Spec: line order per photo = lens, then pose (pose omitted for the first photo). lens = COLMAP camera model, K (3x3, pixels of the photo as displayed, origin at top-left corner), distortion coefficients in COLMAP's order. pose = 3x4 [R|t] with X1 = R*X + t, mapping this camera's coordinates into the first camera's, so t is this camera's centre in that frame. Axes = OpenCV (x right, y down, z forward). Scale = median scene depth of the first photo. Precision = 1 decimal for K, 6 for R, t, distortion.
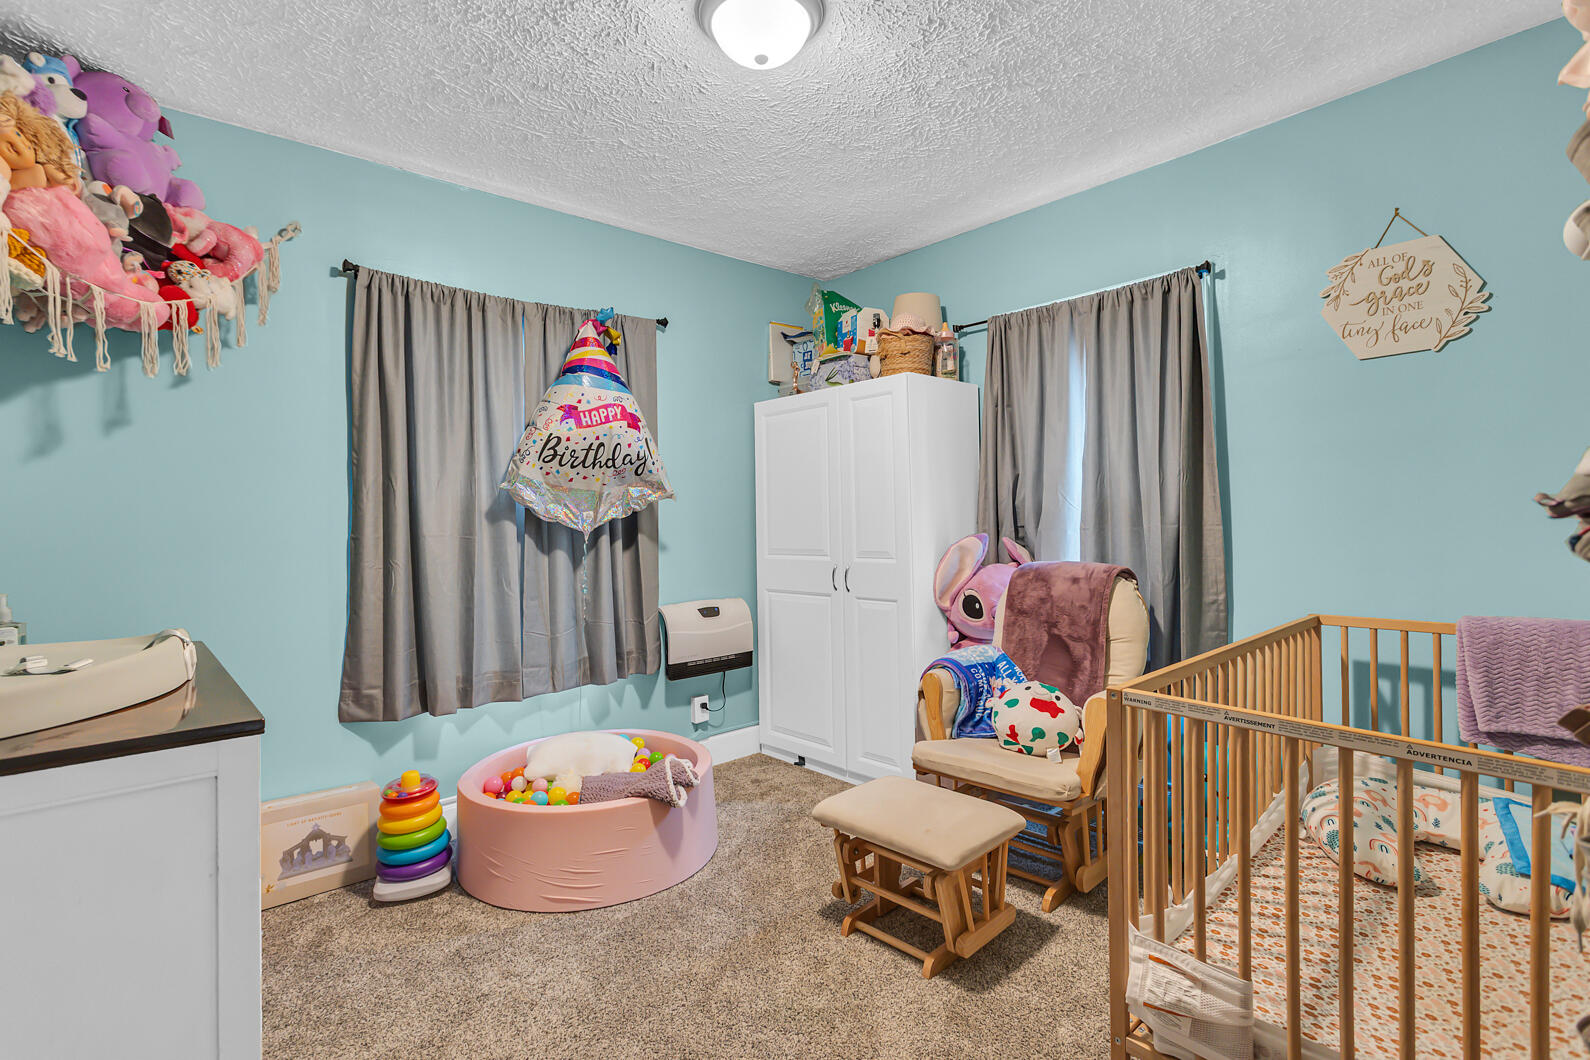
lens RADIAL K [[763.5, 0, 800.8], [0, 763.5, 527.1], [0, 0, 1]] dist [-0.002442, 0.000470]
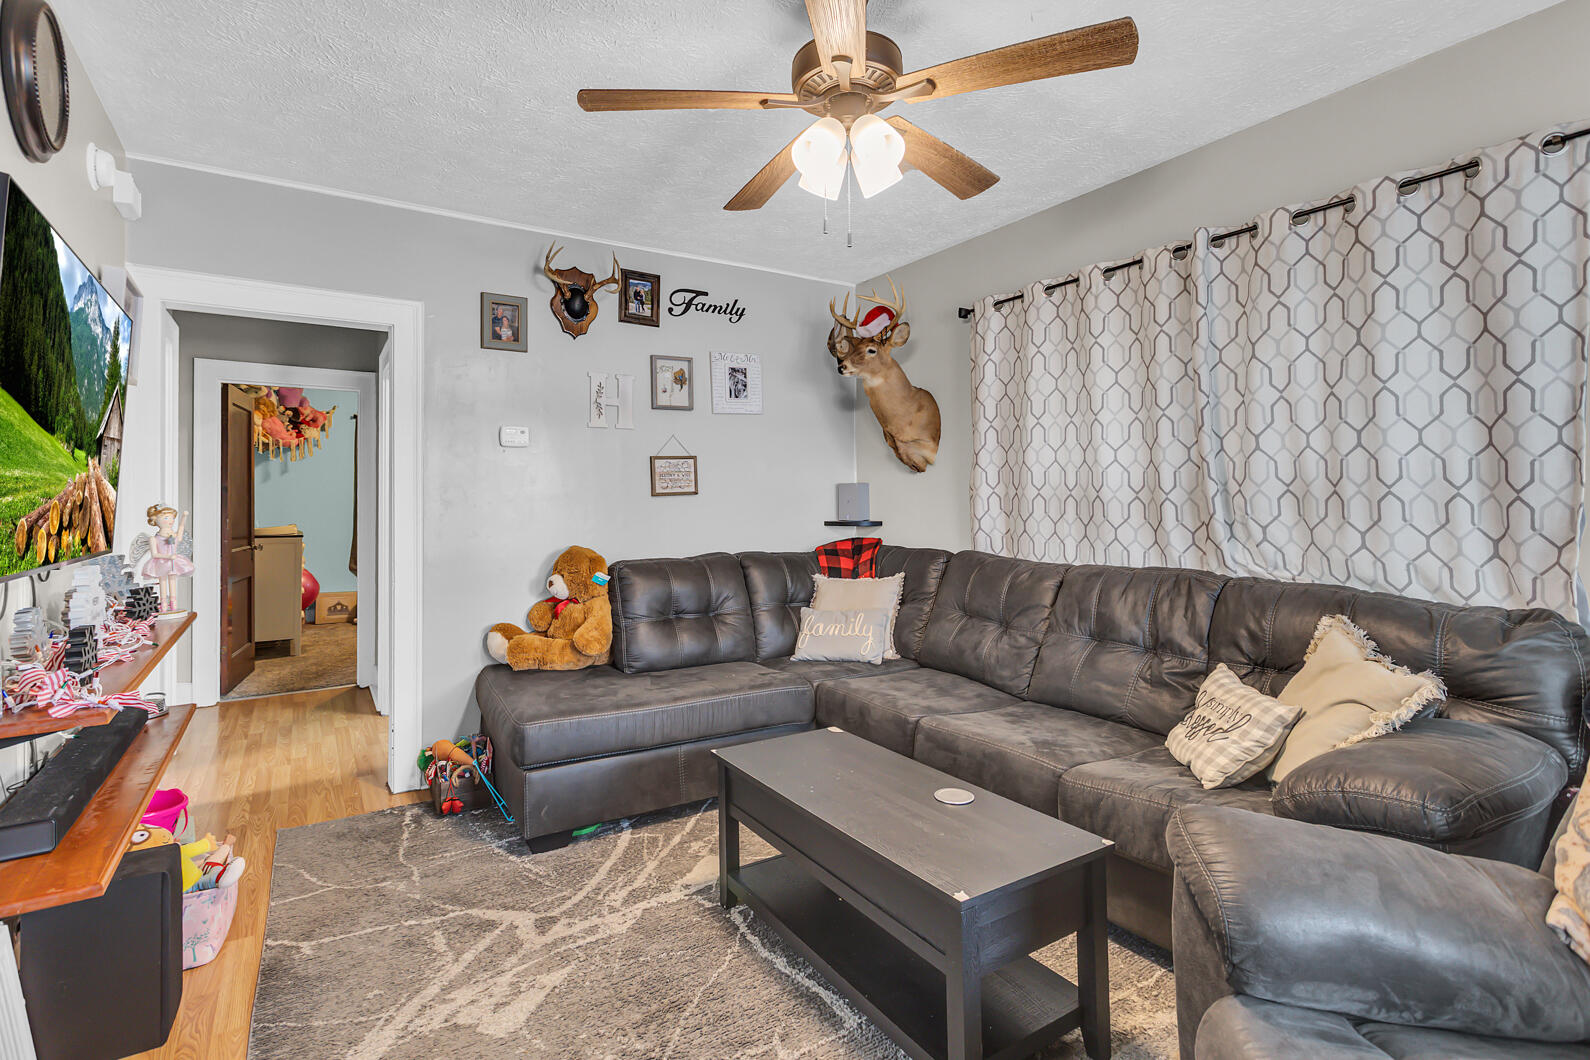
lens RADIAL K [[763.5, 0, 787.7], [0, 763.5, 517.1], [0, 0, 1]] dist [-0.002442, 0.000470]
pose [[0.987502, 0.024698, -0.155660, 1.408123], [-0.025458, 0.999672, -0.002893, 0.014479], [0.155538, 0.006820, 0.987806, -1.527771]]
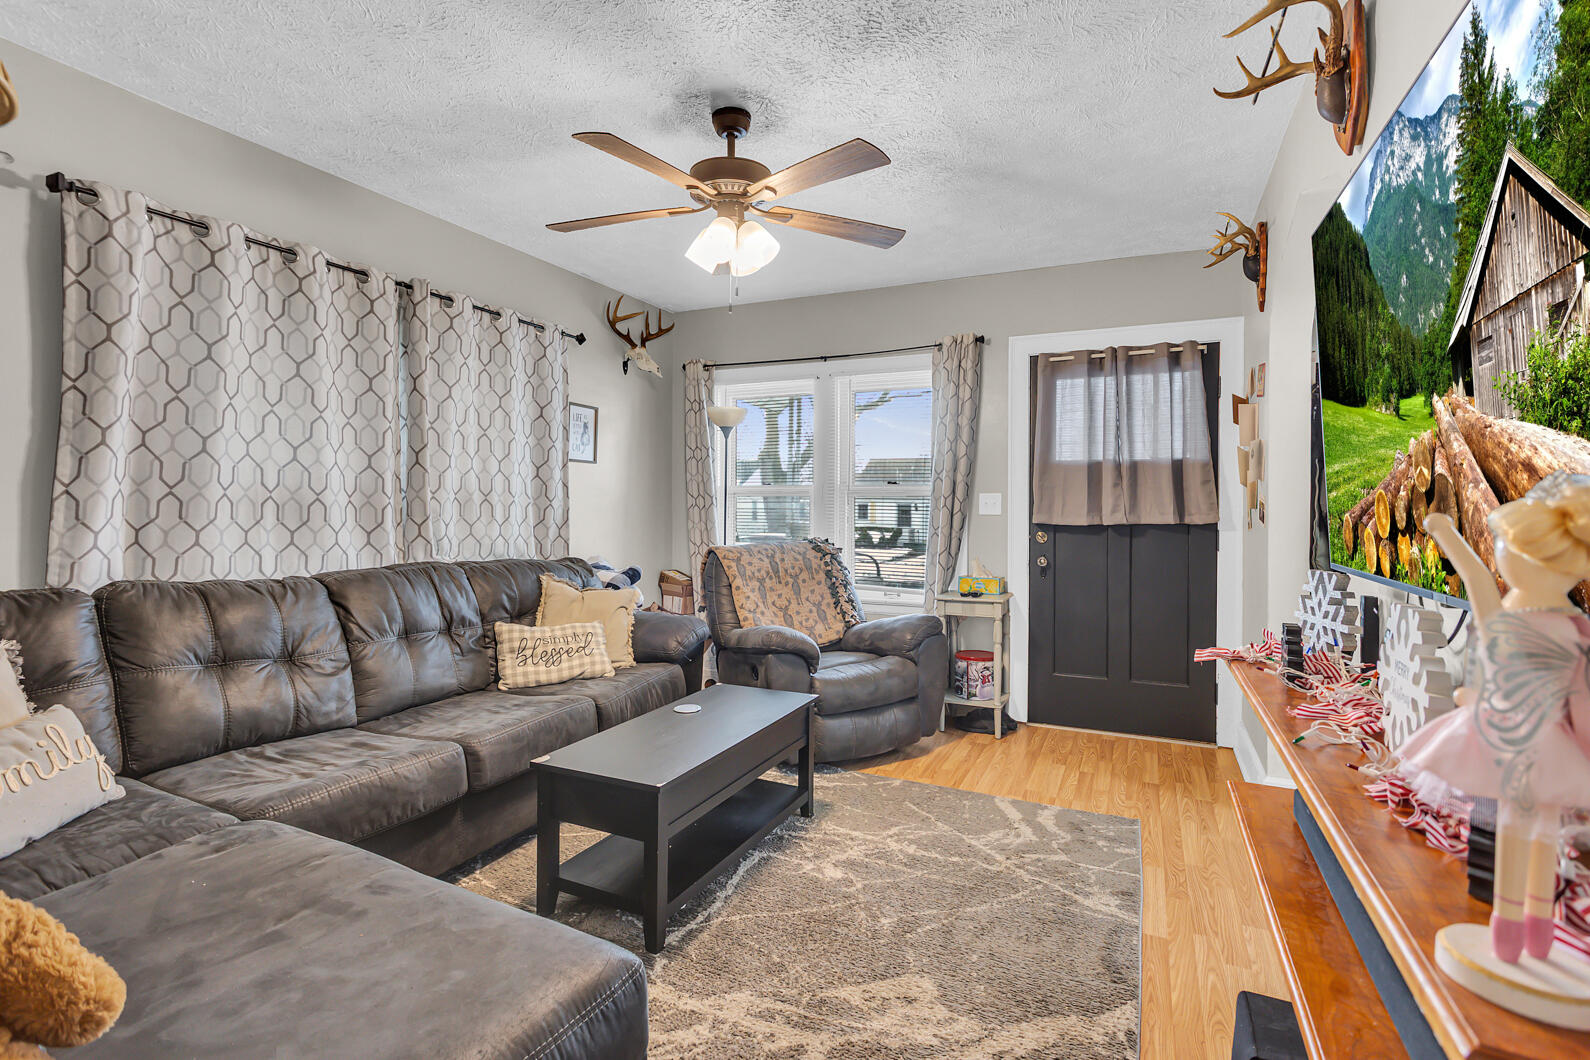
lens RADIAL K [[763.5, 0, 794.2], [0, 763.5, 528.2], [0, 0, 1]] dist [-0.002442, 0.000470]
pose [[-0.411920, 0.006526, 0.911197, 0.644235], [0.029054, 0.999560, 0.005976, 0.022034], [-0.910757, 0.028936, -0.411928, -0.712428]]
